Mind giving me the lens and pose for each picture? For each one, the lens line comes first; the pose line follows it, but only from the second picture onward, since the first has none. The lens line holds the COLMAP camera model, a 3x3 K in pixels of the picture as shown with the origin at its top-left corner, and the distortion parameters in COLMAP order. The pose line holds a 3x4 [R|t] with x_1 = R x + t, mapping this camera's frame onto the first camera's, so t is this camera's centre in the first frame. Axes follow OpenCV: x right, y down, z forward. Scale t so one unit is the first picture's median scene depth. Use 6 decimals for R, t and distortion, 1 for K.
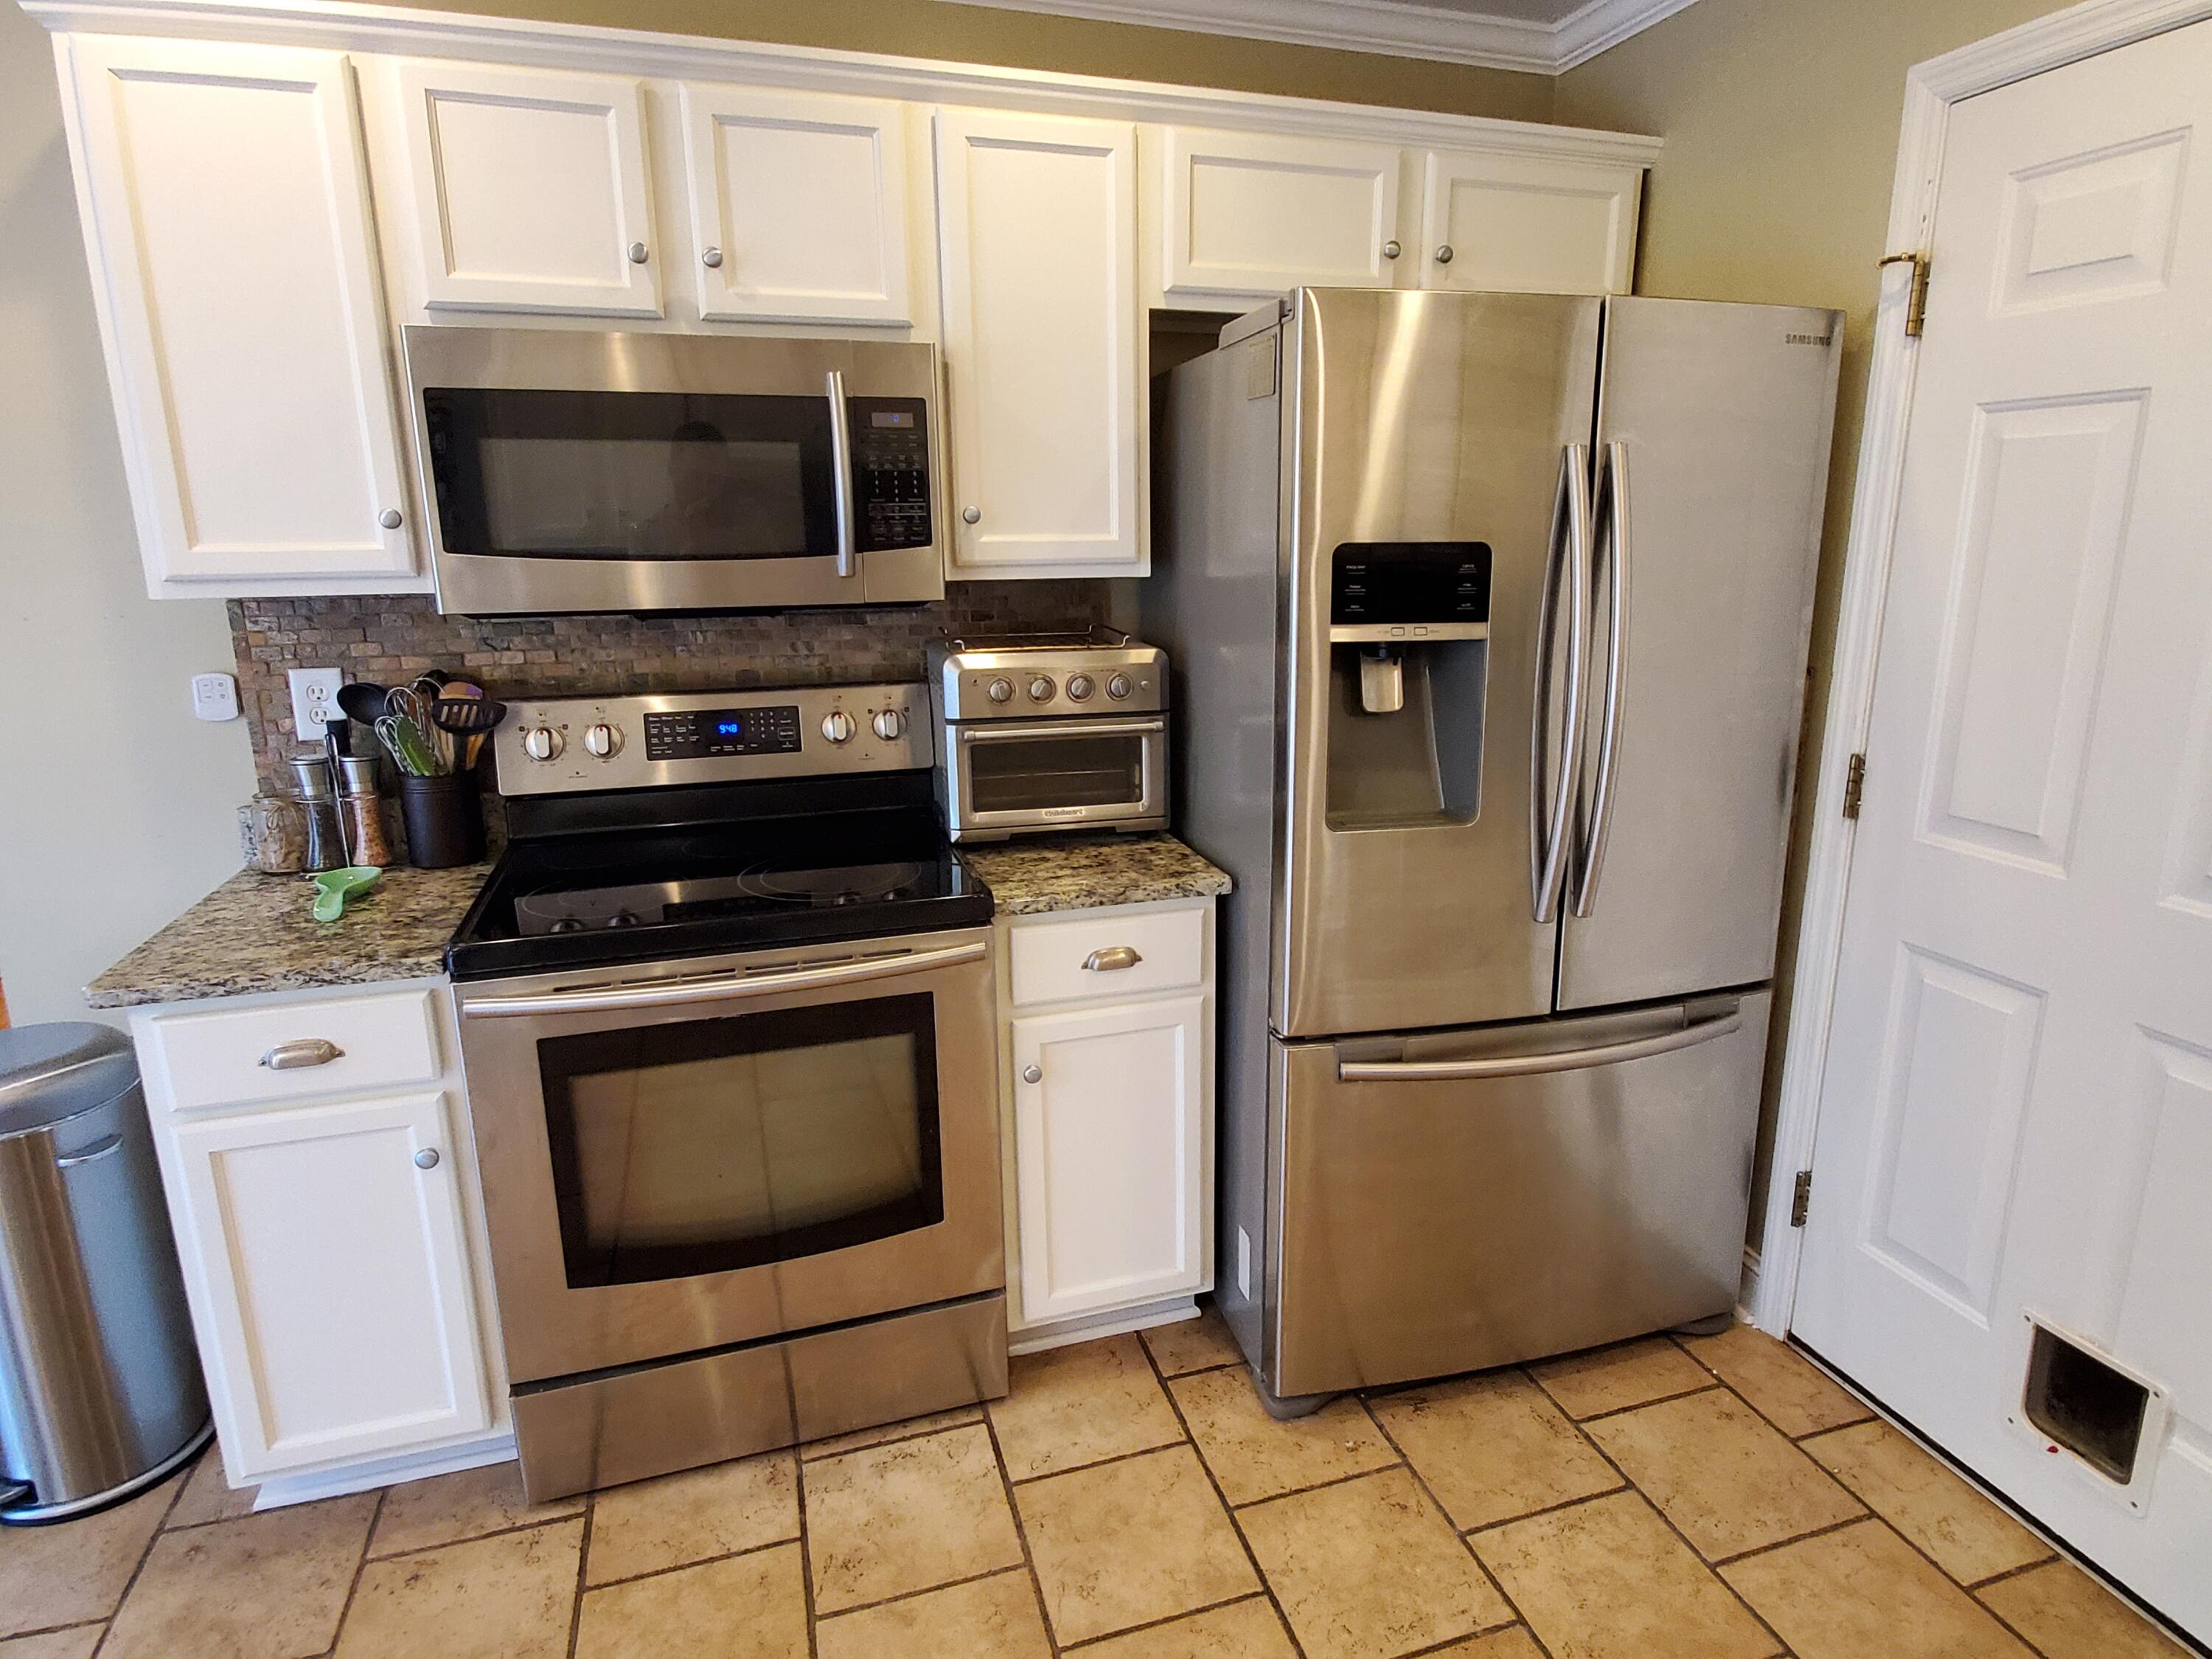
lens RADIAL K [[1223.9, 0, 1109.1], [0, 1223.9, 804.3], [0, 0, 1]] dist [-0.003091, -0.001396]
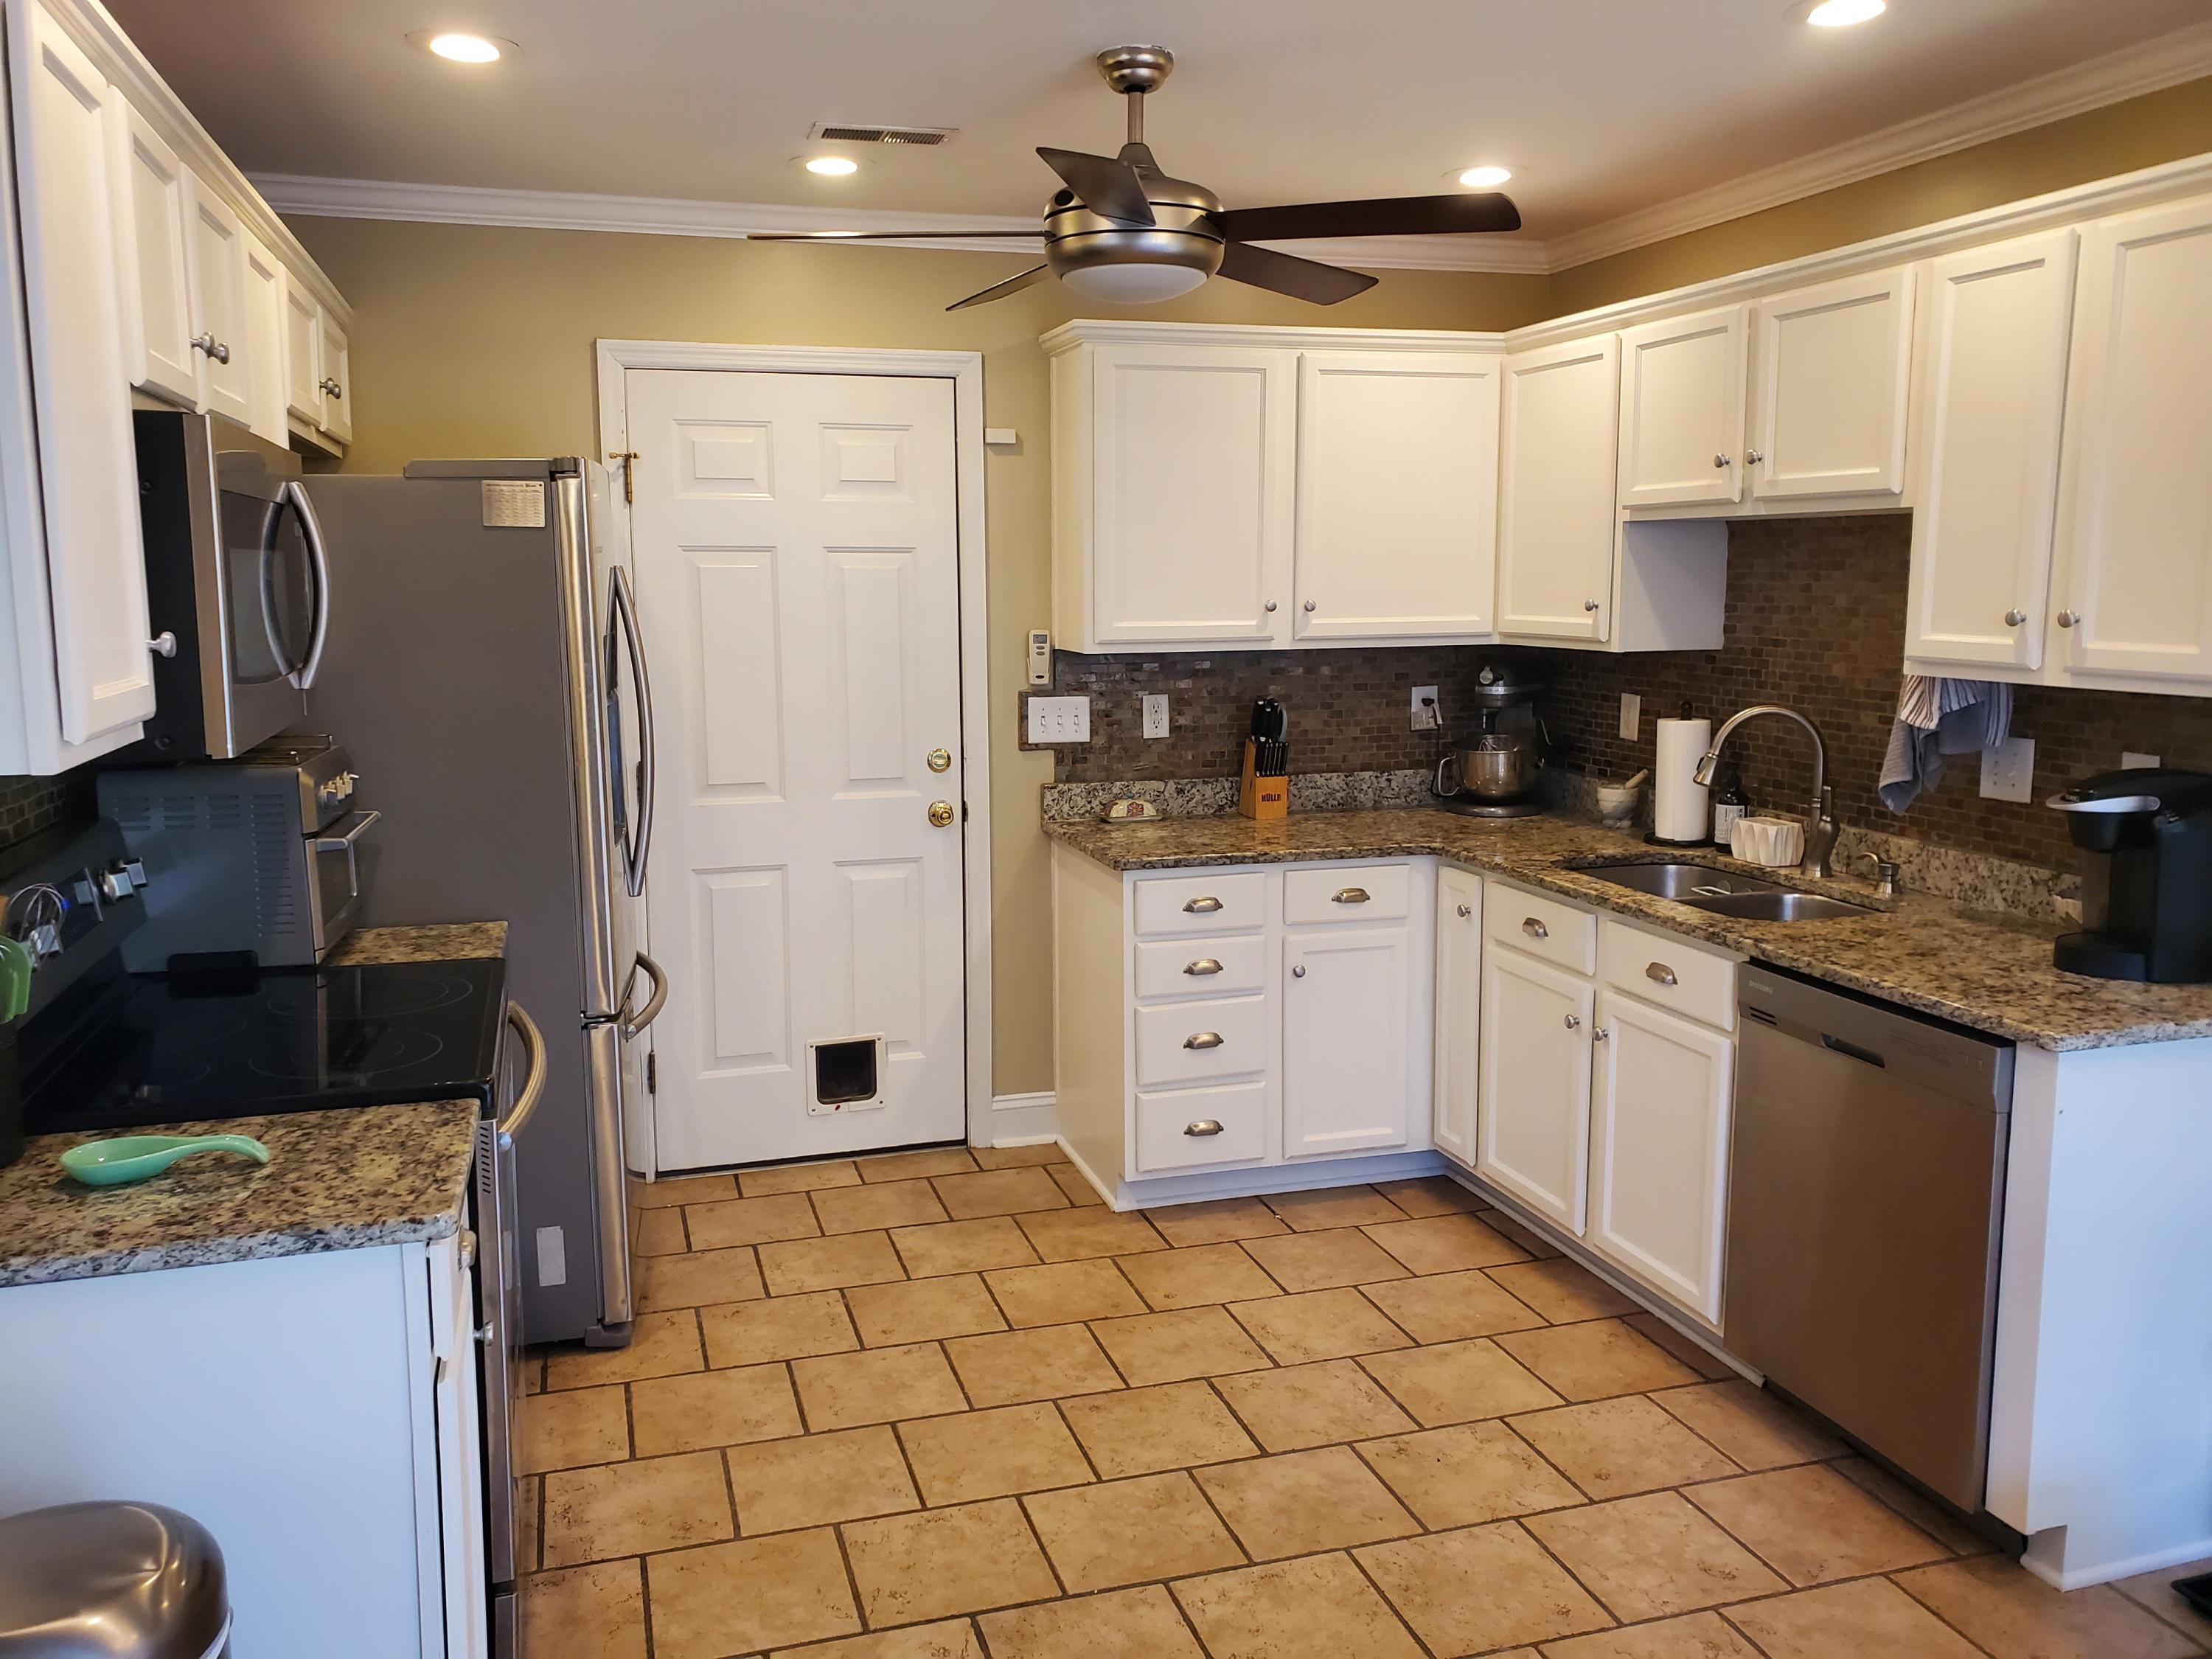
lens RADIAL K [[1714.8, 0, 1101.6], [0, 1714.8, 790.4], [0, 0, 1]] dist [0.003097, 0.000796]
pose [[0.002471, -0.116503, 0.993187, -1.710287], [0.226253, 0.967500, 0.112927, -0.132540], [-0.974065, 0.224433, 0.028750, 0.426733]]
